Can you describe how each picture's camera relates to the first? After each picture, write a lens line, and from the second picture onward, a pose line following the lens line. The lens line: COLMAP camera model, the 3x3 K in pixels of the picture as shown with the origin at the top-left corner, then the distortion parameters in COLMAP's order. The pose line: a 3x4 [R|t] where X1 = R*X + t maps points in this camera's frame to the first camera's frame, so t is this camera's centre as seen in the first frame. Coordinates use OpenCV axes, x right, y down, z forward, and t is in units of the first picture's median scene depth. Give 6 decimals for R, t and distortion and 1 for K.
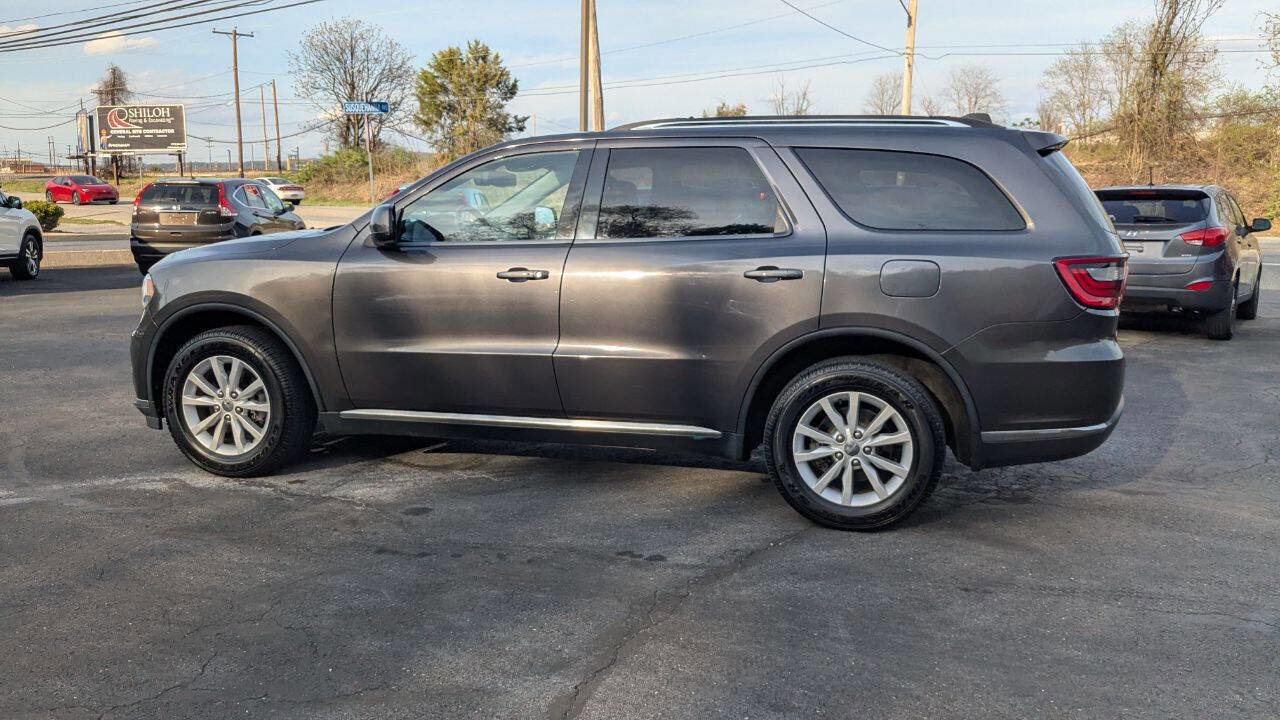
lens RADIAL K [[1034.1, 0, 686.2], [0, 1034.1, 340.6], [0, 0, 1]] dist [0.045534, -0.076142]
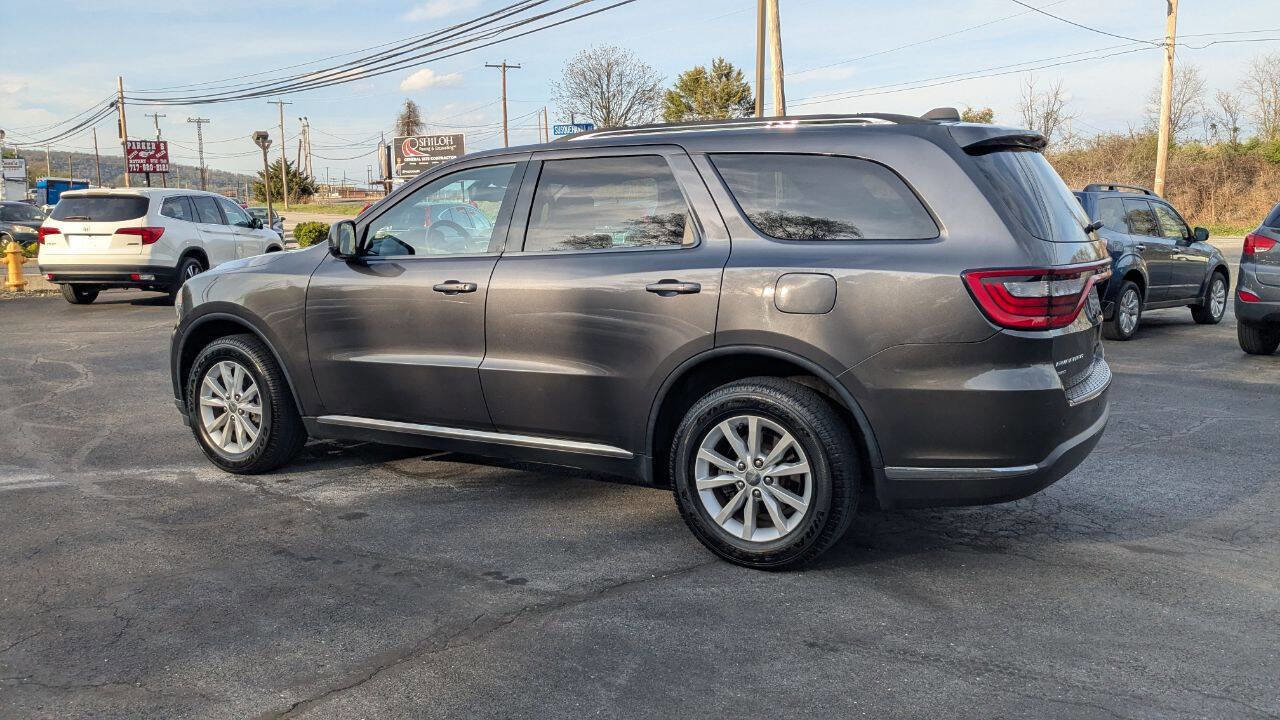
lens RADIAL K [[1034.1, 0, 655.7], [0, 1034.1, 328.9], [0, 0, 1]] dist [0.045534, -0.076142]
pose [[0.959244, 0.013968, -0.282235, 0.291985], [-0.020562, 0.999580, -0.020414, -0.006608], [0.281831, 0.025386, 0.959128, 0.078202]]
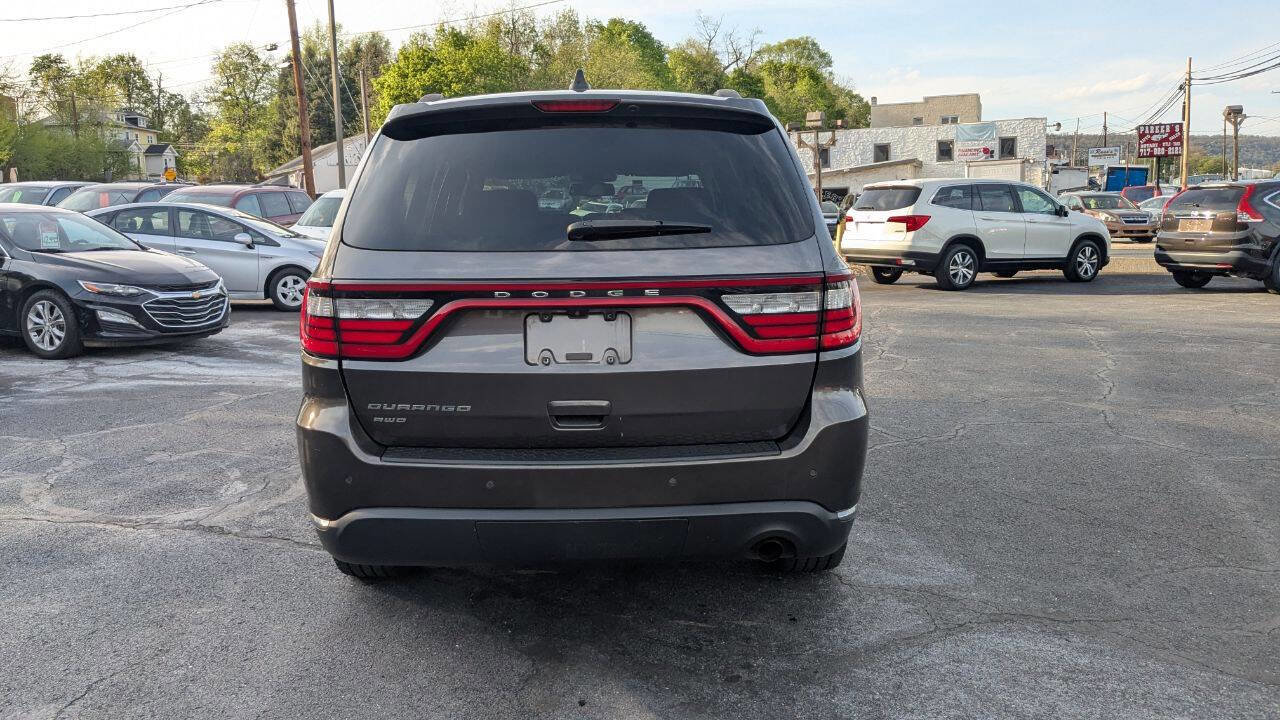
lens RADIAL K [[1034.1, 0, 602.8], [0, 1034.1, 331.7], [0, 0, 1]] dist [0.045534, -0.076142]
pose [[0.209839, 0.097688, -0.972844, 0.945700], [-0.111989, 0.990849, 0.075341, -0.101551], [0.971301, 0.093138, 0.218859, 0.869456]]
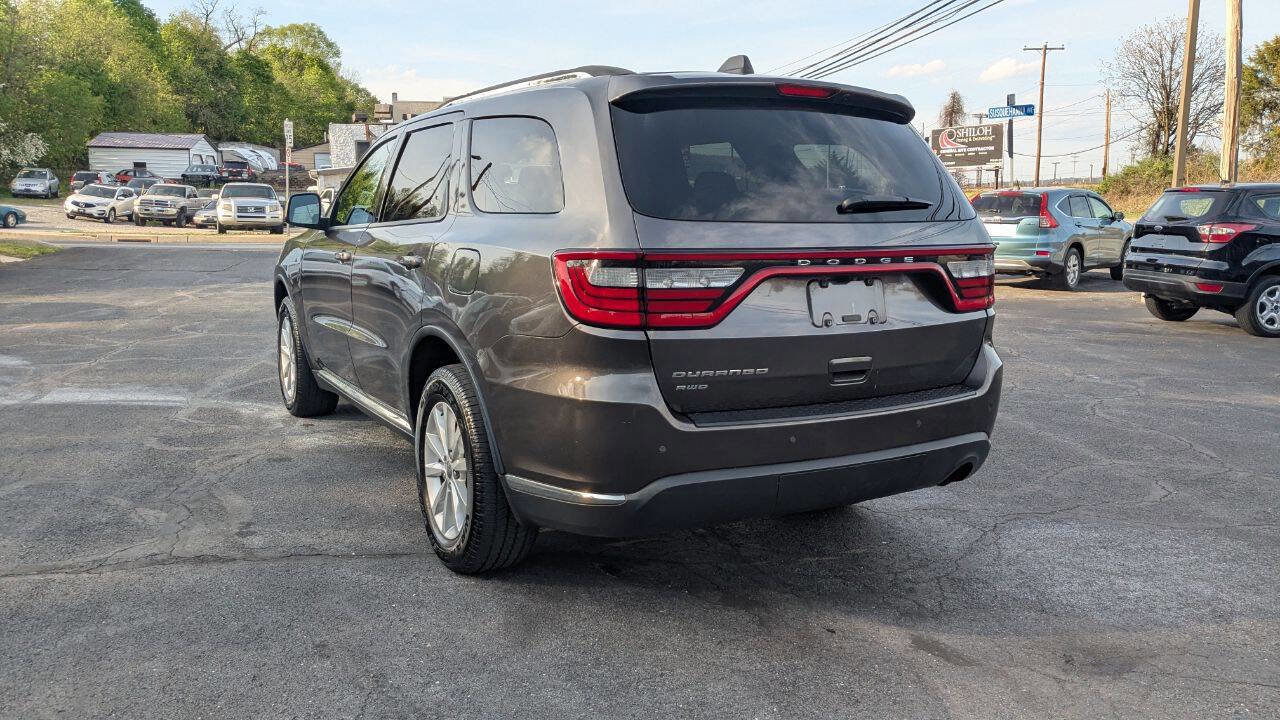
lens RADIAL K [[1034.1, 0, 666.5], [0, 1034.1, 346.6], [0, 0, 1]] dist [0.045534, -0.076142]
pose [[0.681184, 0.092296, -0.726271, 0.778363], [-0.098329, 0.994567, 0.034166, -0.037558], [0.725479, 0.048140, 0.686558, 0.470467]]
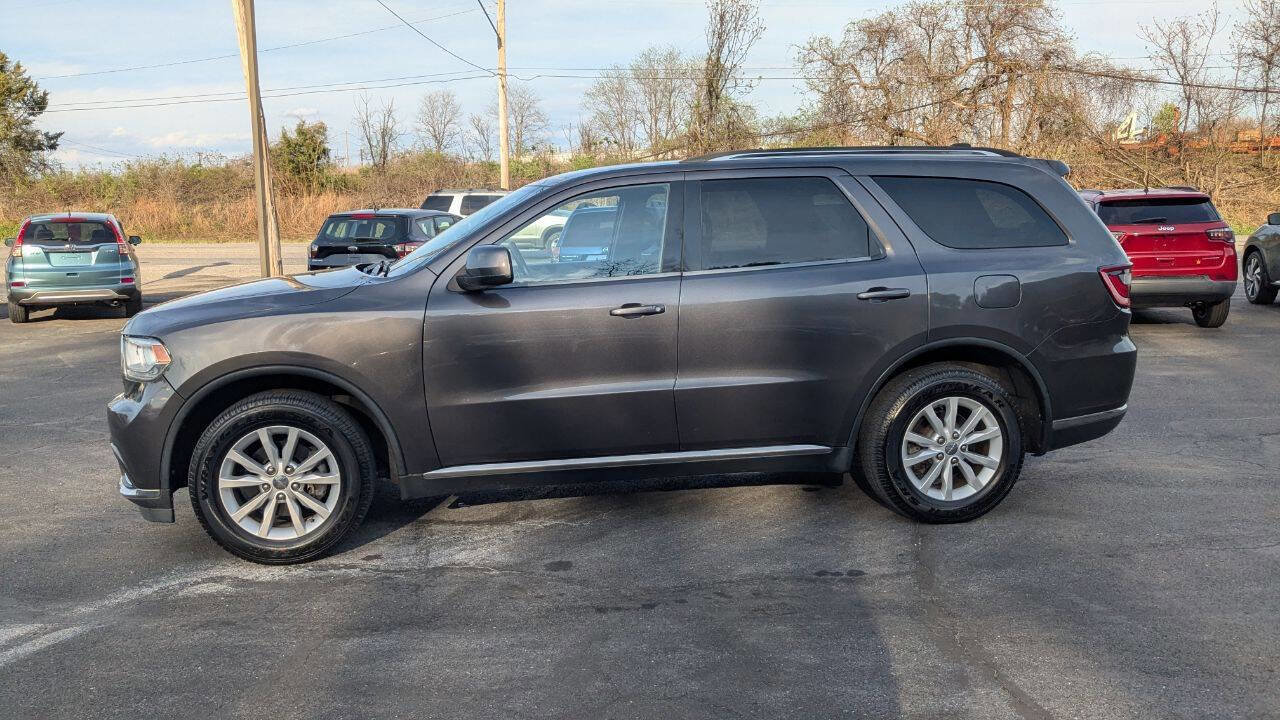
lens RADIAL K [[1028.9, 0, 634.3], [0, 1028.9, 347.9], [0, 0, 1]] dist [0.036956, -0.057100]
pose [[0.925279, -0.076906, 0.371410, -0.481148], [0.079616, 0.996793, 0.008055, -0.033185], [-0.370838, 0.022117, 0.928434, 0.089640]]
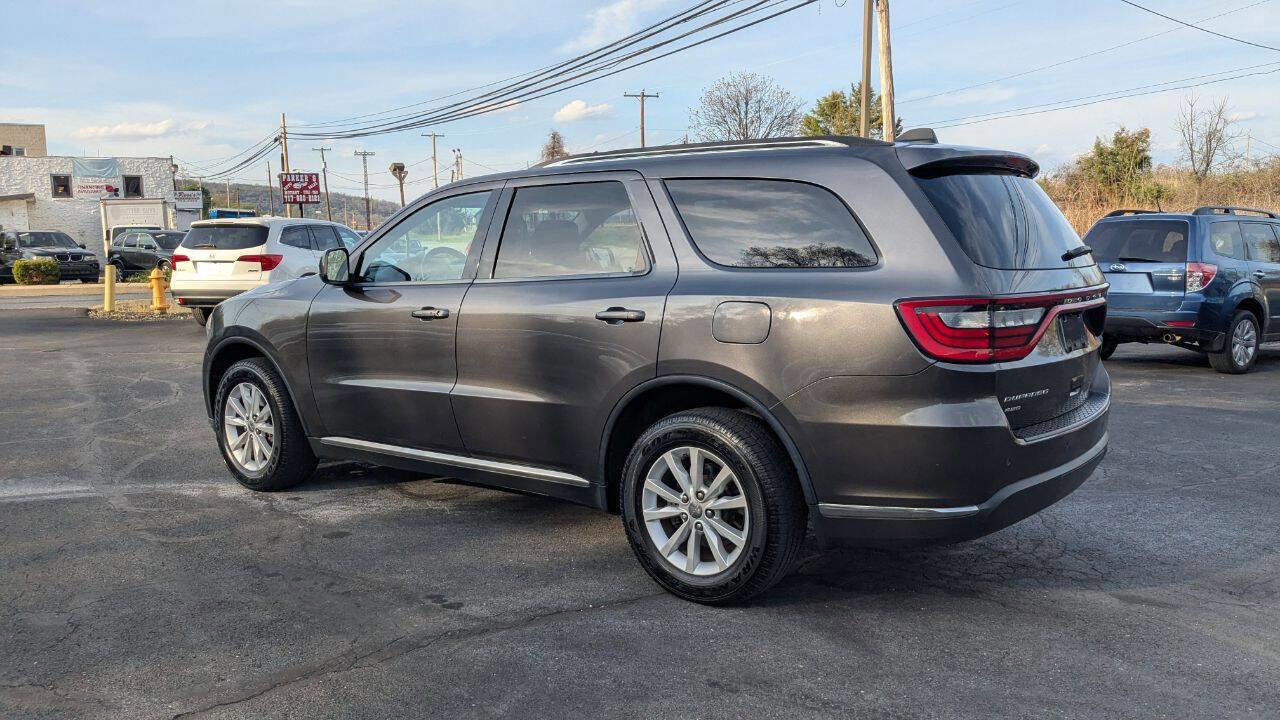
lens RADIAL K [[1034.1, 0, 667.9], [0, 1034.1, 353.9], [0, 0, 1]] dist [0.045534, -0.076142]
pose [[0.913342, 0.024124, -0.406478, 0.435915], [-0.034743, 0.999220, -0.018763, -0.011687], [0.405709, 0.031259, 0.913468, 0.145012]]
